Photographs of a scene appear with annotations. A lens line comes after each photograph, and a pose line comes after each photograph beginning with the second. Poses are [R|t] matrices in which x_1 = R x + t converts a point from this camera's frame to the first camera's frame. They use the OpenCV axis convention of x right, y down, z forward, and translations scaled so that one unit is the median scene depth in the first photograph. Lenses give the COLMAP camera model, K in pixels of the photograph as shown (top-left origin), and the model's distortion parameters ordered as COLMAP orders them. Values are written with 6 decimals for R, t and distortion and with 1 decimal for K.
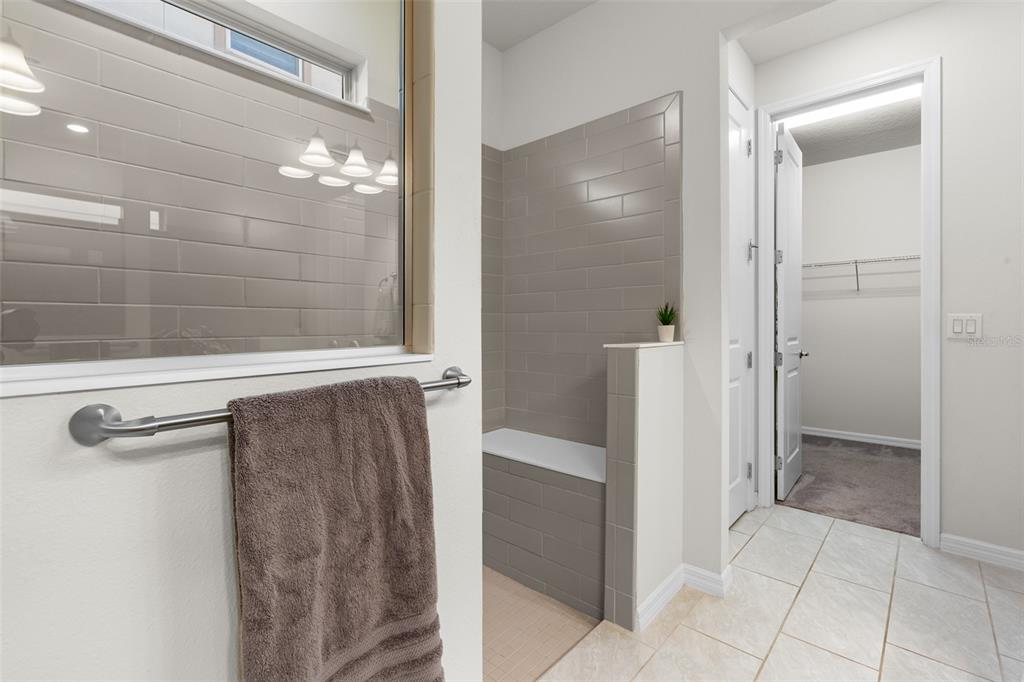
lens RADIAL K [[457.9, 0, 509.6], [0, 457.9, 324.2], [0, 0, 1]] dist [-0.001699, 0.000198]
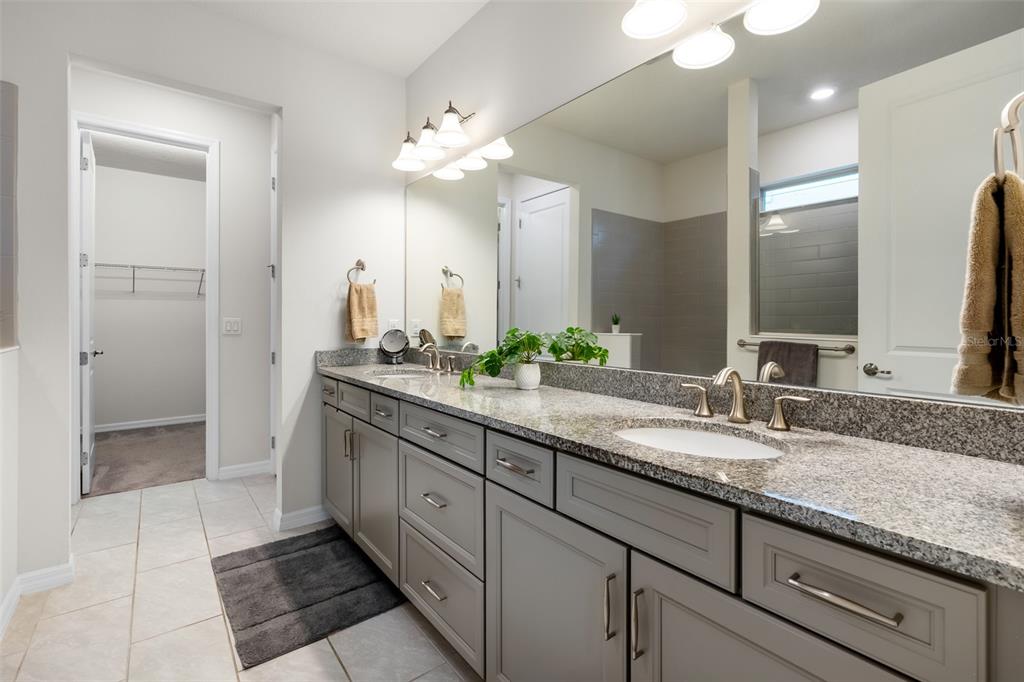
lens RADIAL K [[468.4, 0, 511.2], [0, 468.4, 321.5], [0, 0, 1]] dist [-0.000943, -0.000046]
pose [[0.170885, -0.003448, 0.985285, -0.348830], [-0.003303, 0.999986, 0.004072, -0.018604], [-0.985286, -0.003951, 0.170871, -0.162250]]
